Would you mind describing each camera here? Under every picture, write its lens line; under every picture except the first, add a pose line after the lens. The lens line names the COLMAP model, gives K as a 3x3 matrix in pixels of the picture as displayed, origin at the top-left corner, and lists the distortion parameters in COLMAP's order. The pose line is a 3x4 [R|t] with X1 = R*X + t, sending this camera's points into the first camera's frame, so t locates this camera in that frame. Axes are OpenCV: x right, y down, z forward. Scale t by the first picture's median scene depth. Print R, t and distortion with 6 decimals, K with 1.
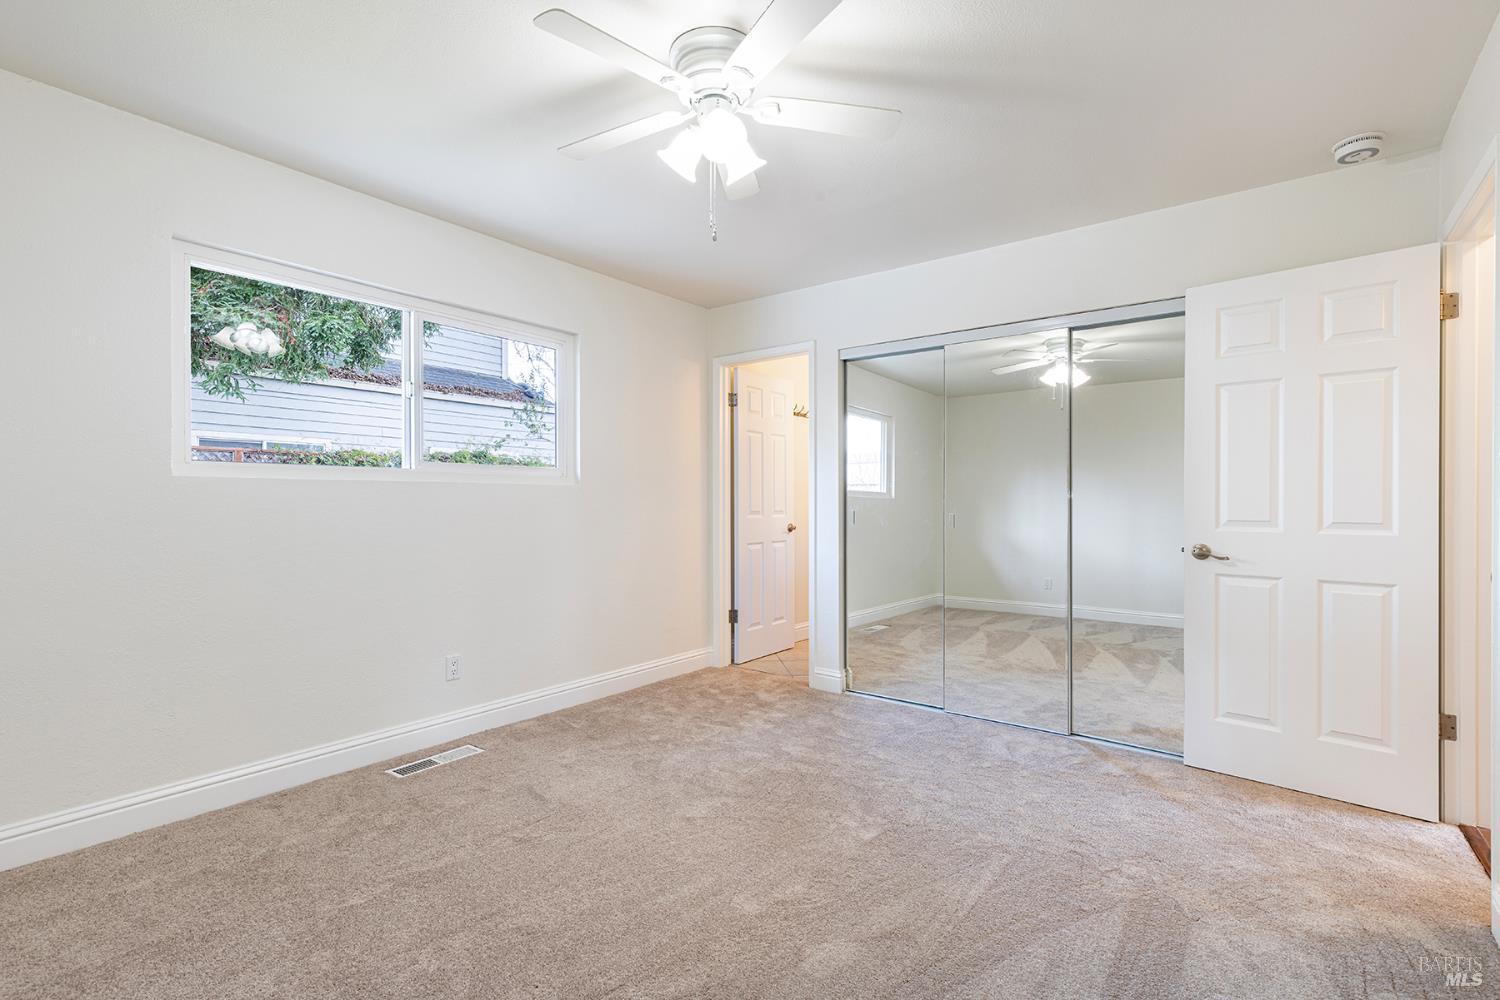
lens RADIAL K [[674.6, 0, 746.8], [0, 674.6, 510.7], [0, 0, 1]] dist [0.008421, -0.000581]
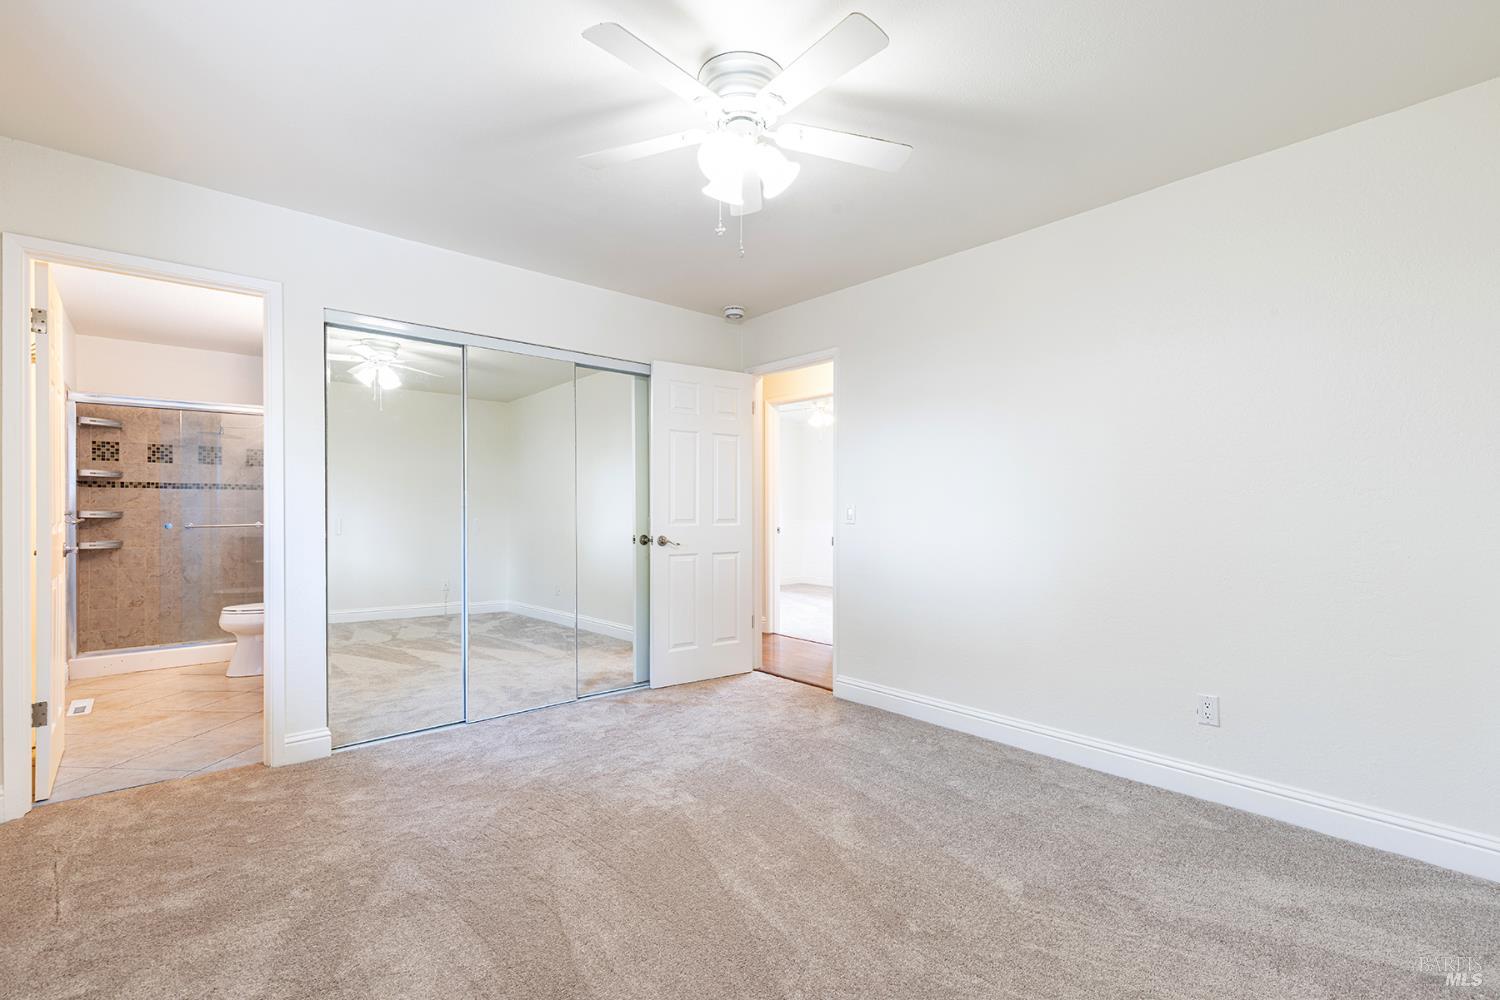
lens RADIAL K [[674.6, 0, 752.0], [0, 674.6, 500.3], [0, 0, 1]] dist [0.008421, -0.000581]
pose [[0.181558, 0.004896, 0.983368, -0.653607], [0.004012, 0.999976, -0.005720, -0.016485], [-0.983372, 0.004984, 0.181534, 0.471564]]
